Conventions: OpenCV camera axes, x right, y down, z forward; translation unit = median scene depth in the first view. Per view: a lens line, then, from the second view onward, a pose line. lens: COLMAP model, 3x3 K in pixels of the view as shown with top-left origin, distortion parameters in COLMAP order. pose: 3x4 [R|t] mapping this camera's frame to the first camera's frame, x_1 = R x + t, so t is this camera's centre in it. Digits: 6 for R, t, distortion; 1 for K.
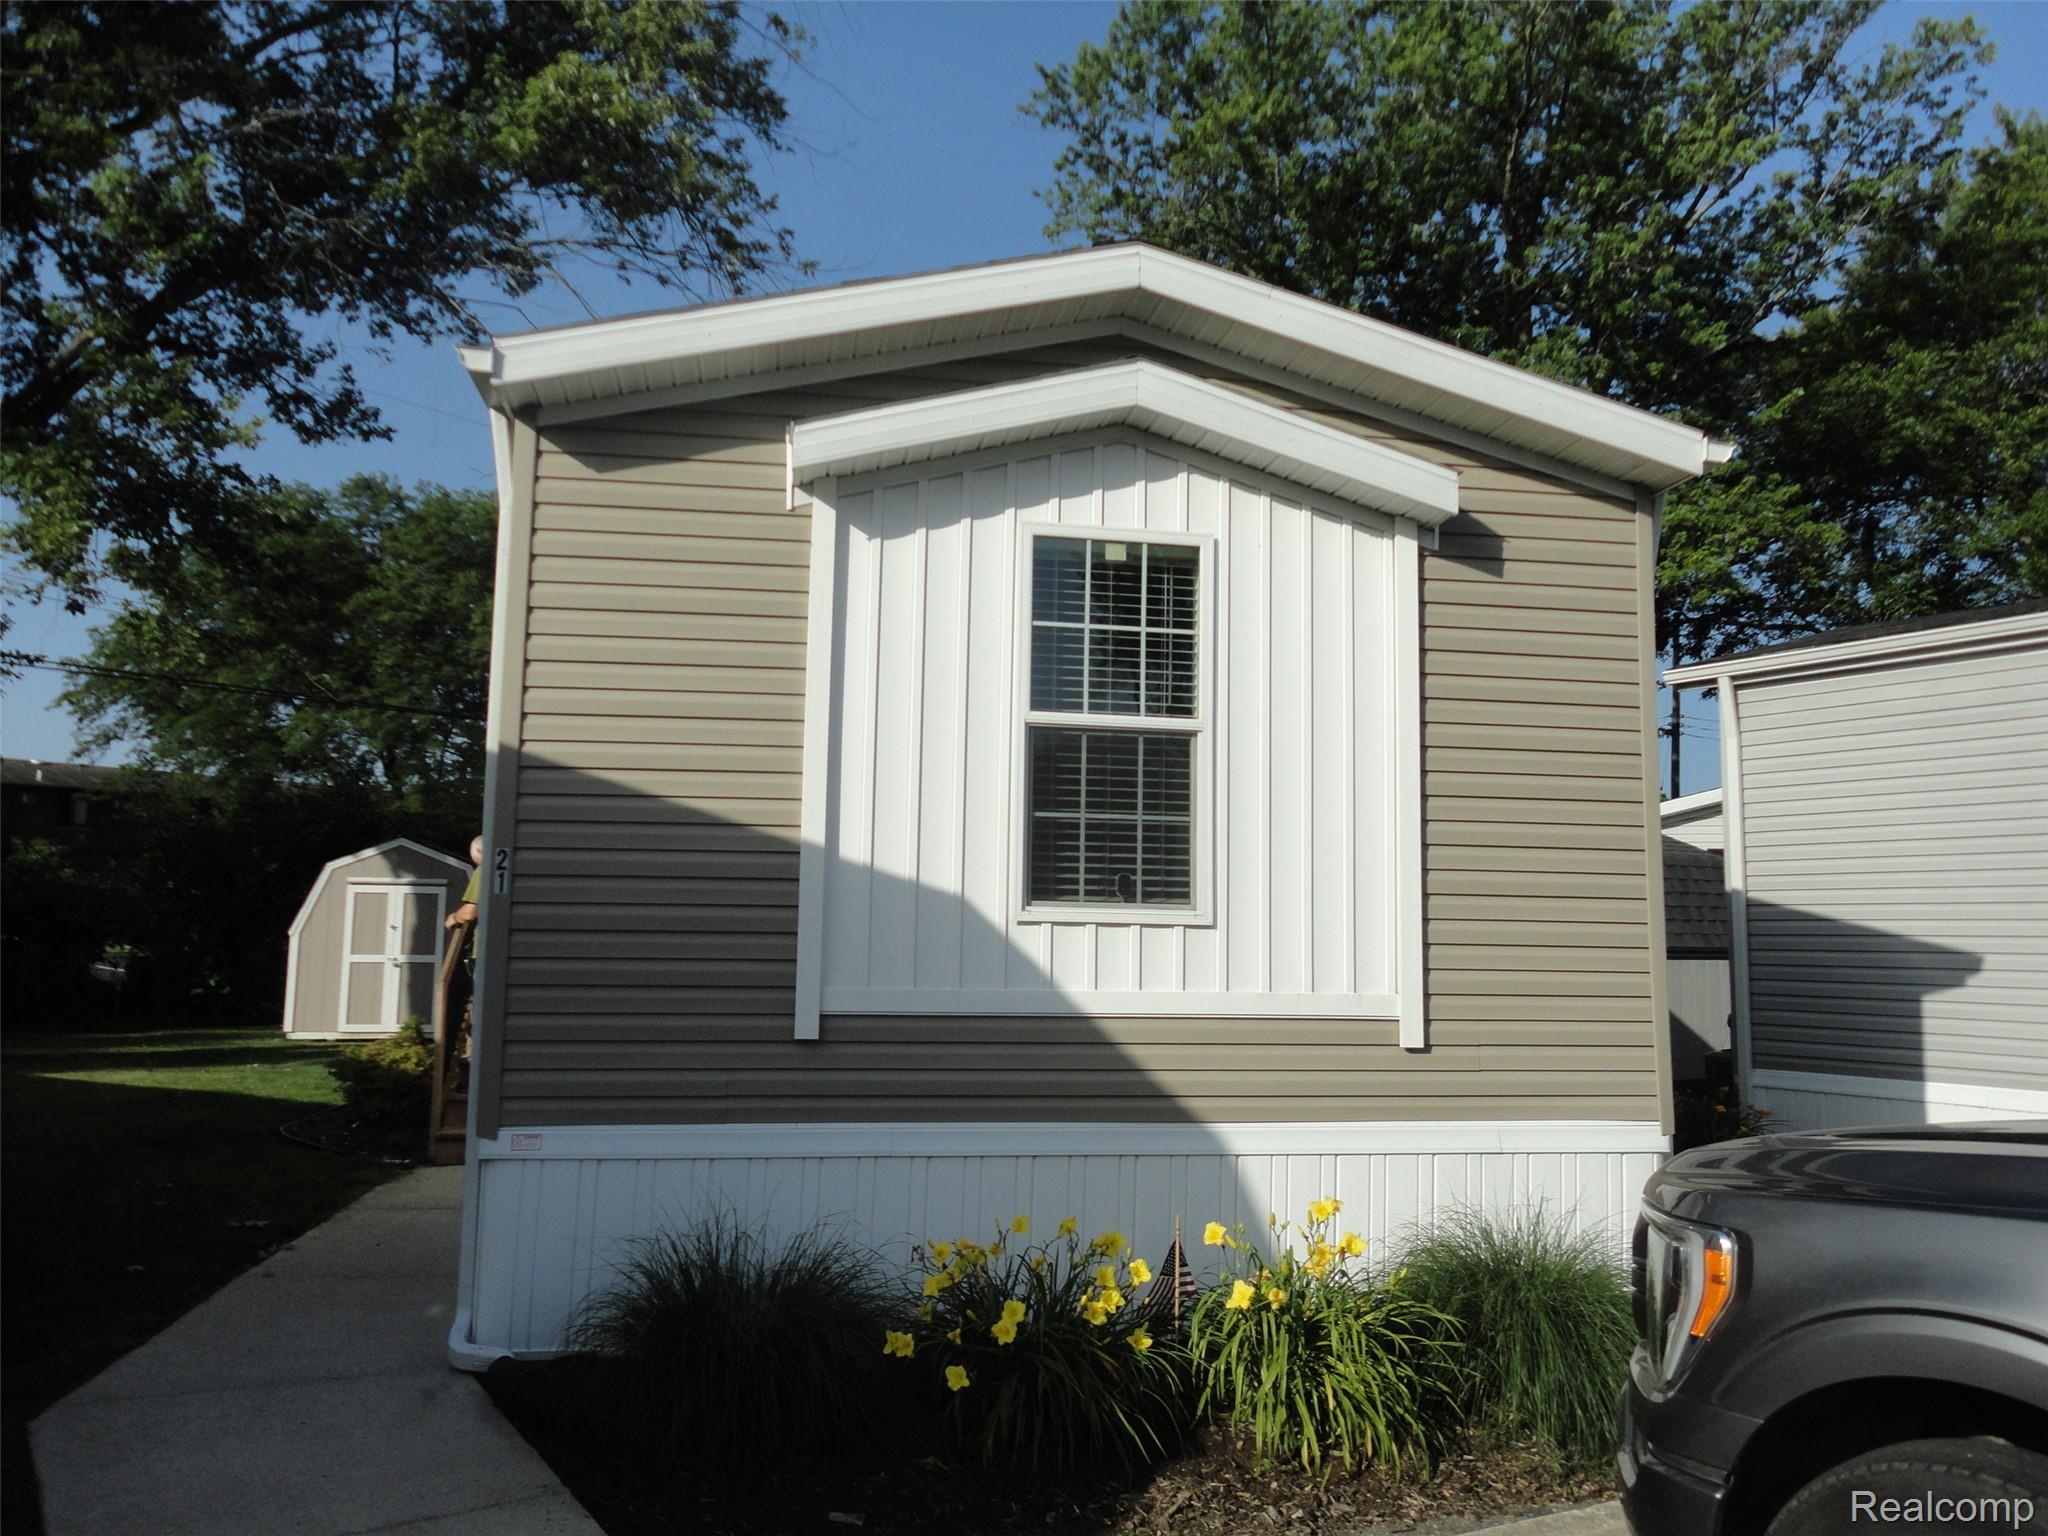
lens RADIAL K [[1490.4, 0, 1024.0], [0, 1490.4, 768.0], [0, 0, 1]] dist [-0.007760, 0.000156]
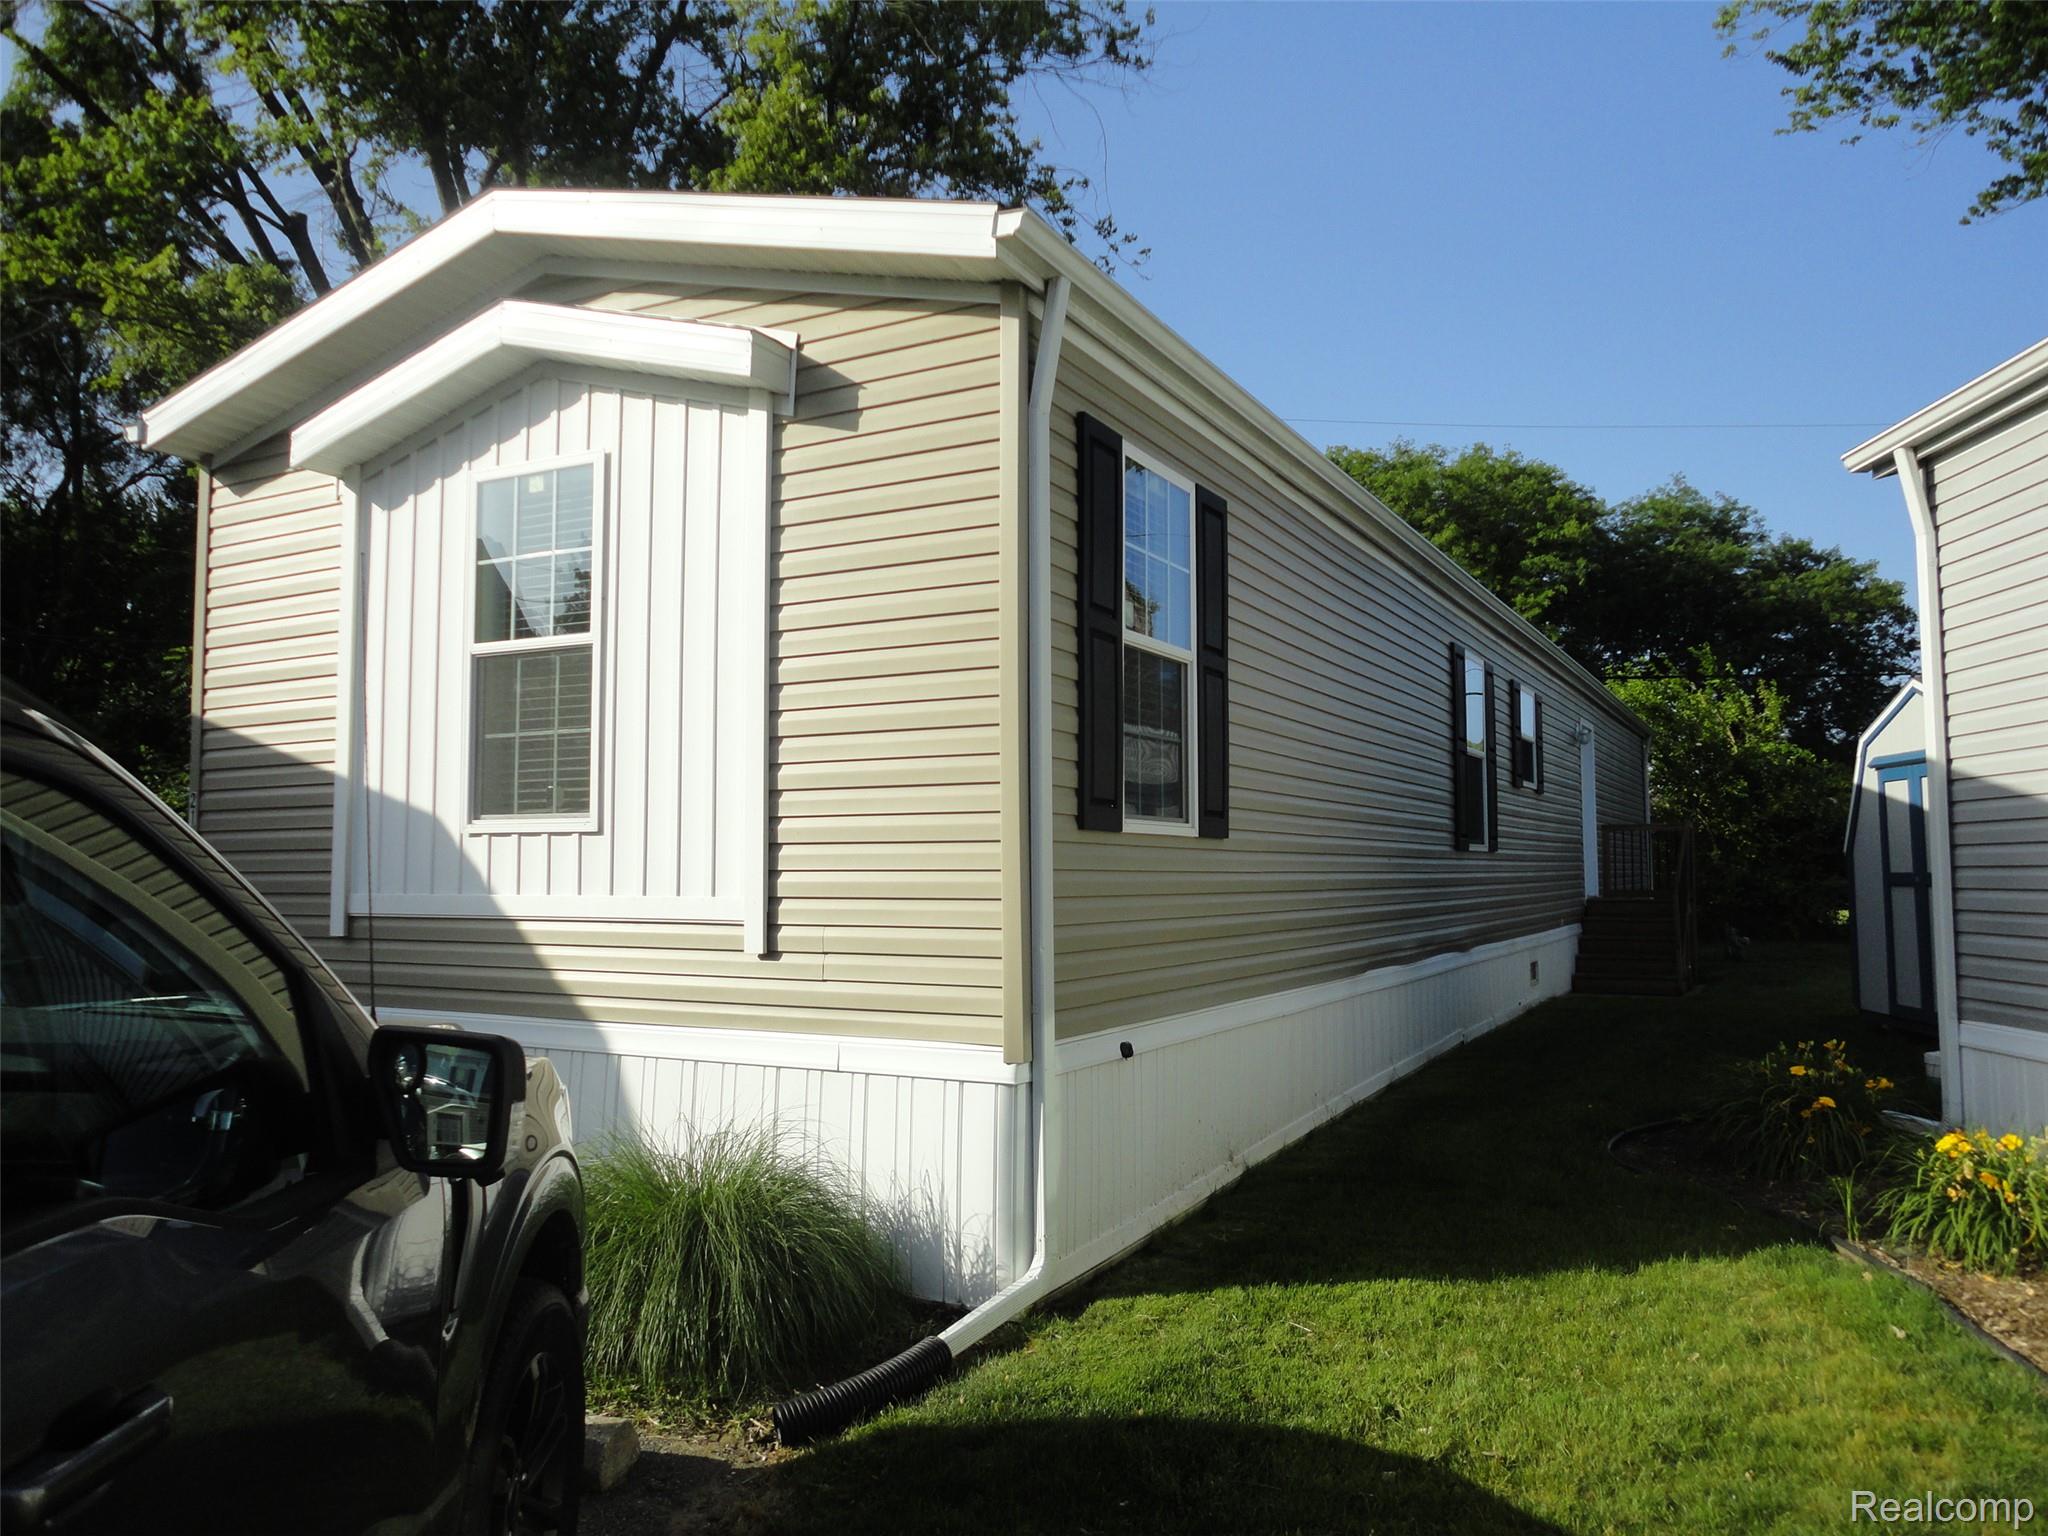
lens RADIAL K [[1490.4, 0, 1024.0], [0, 1490.4, 768.0], [0, 0, 1]] dist [-0.007760, 0.000156]
pose [[0.791466, -0.059811, -0.608280, 0.834818], [0.085367, 0.996263, 0.013116, 0.062095], [0.605222, -0.062308, 0.793614, 0.309261]]
